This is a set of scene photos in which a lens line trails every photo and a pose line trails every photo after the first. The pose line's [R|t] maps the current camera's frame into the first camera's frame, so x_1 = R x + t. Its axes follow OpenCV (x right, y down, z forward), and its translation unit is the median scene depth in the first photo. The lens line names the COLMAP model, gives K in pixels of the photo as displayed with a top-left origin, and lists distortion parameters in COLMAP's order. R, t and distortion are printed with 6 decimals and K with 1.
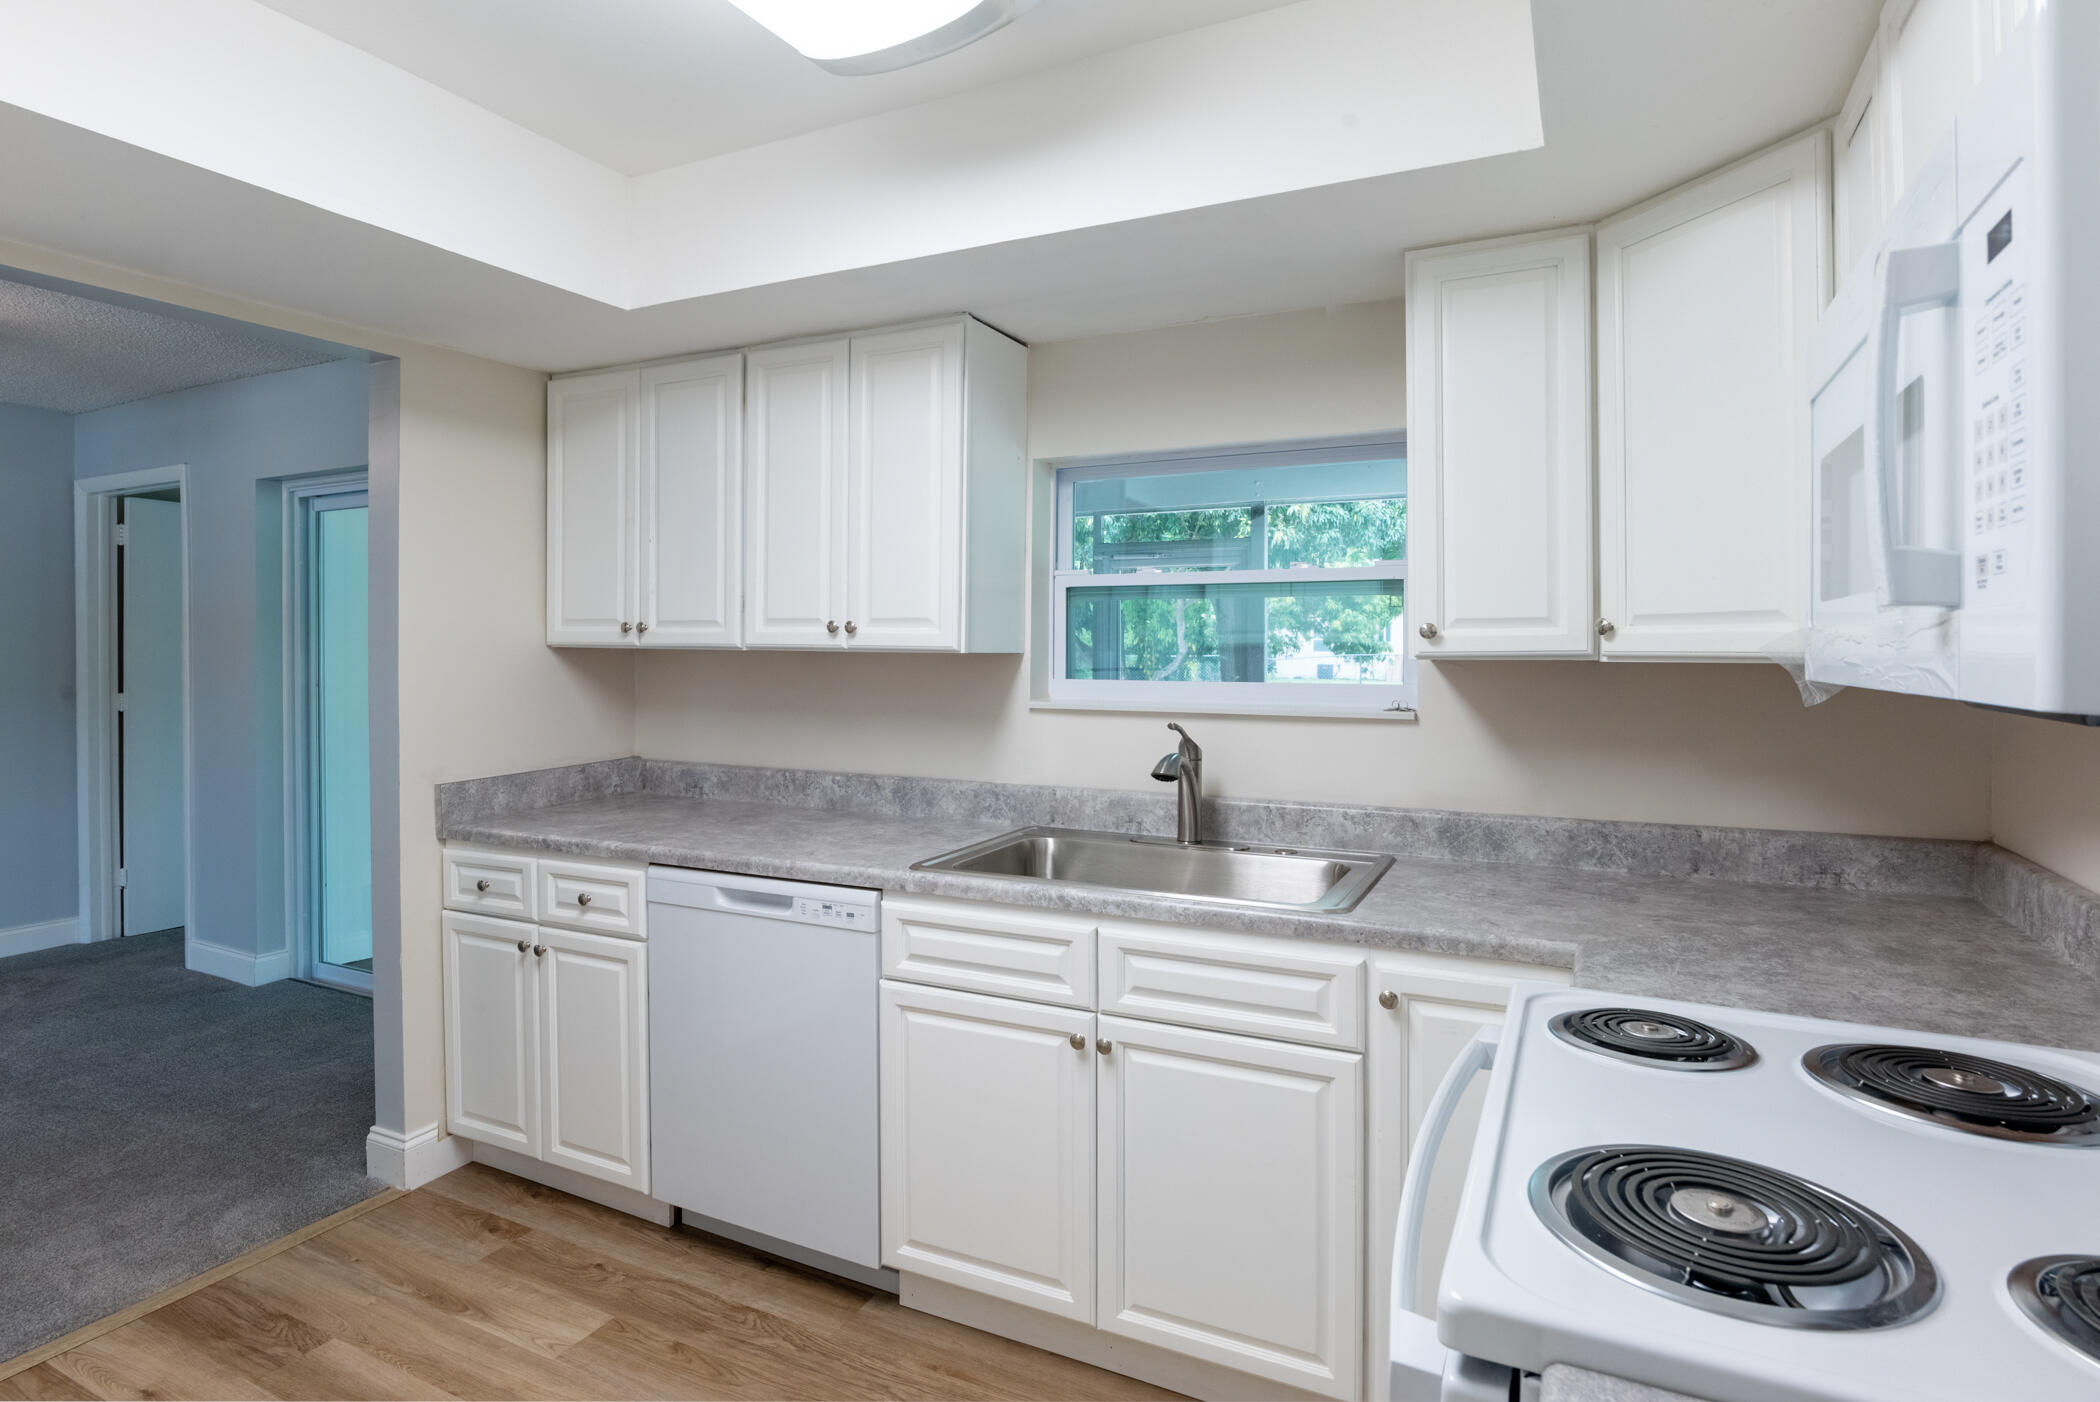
lens RADIAL K [[1072.9, 0, 1051.6], [0, 1072.9, 657.0], [0, 0, 1]] dist [-0.013964, -0.000395]
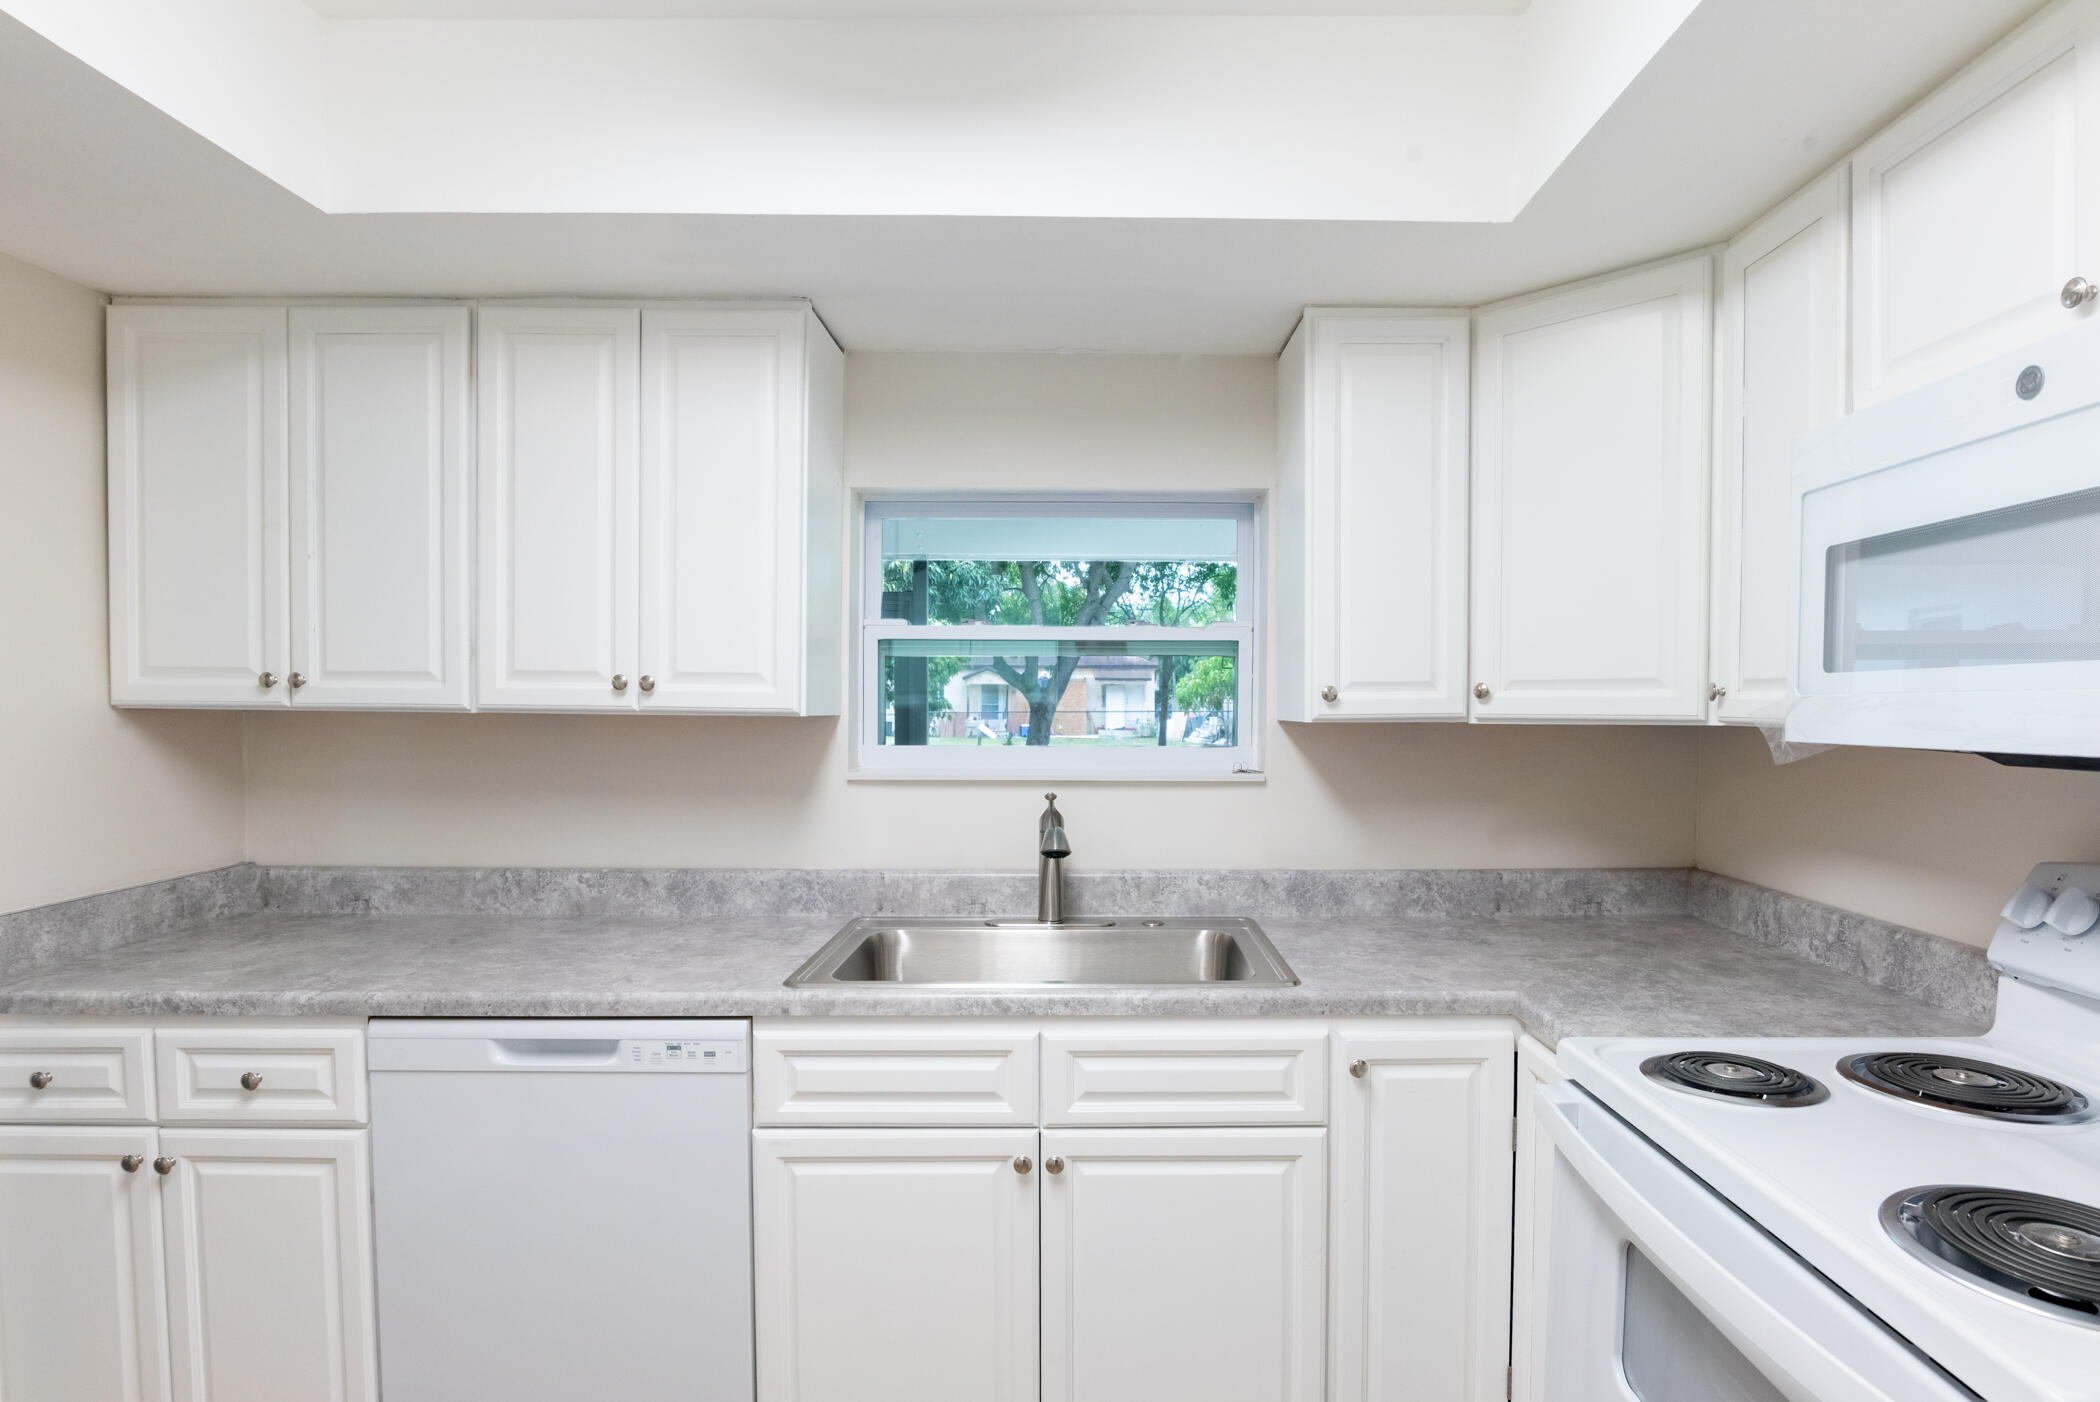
lens RADIAL K [[1071.1, 0, 1053.4], [0, 1071.1, 741.6], [0, 0, 1]] dist [-0.020130, 0.000054]
pose [[0.901069, -0.013693, 0.433459, -0.274677], [0.002199, 0.999633, 0.027006, -0.005911], [-0.433669, -0.023381, 0.900769, 0.184839]]
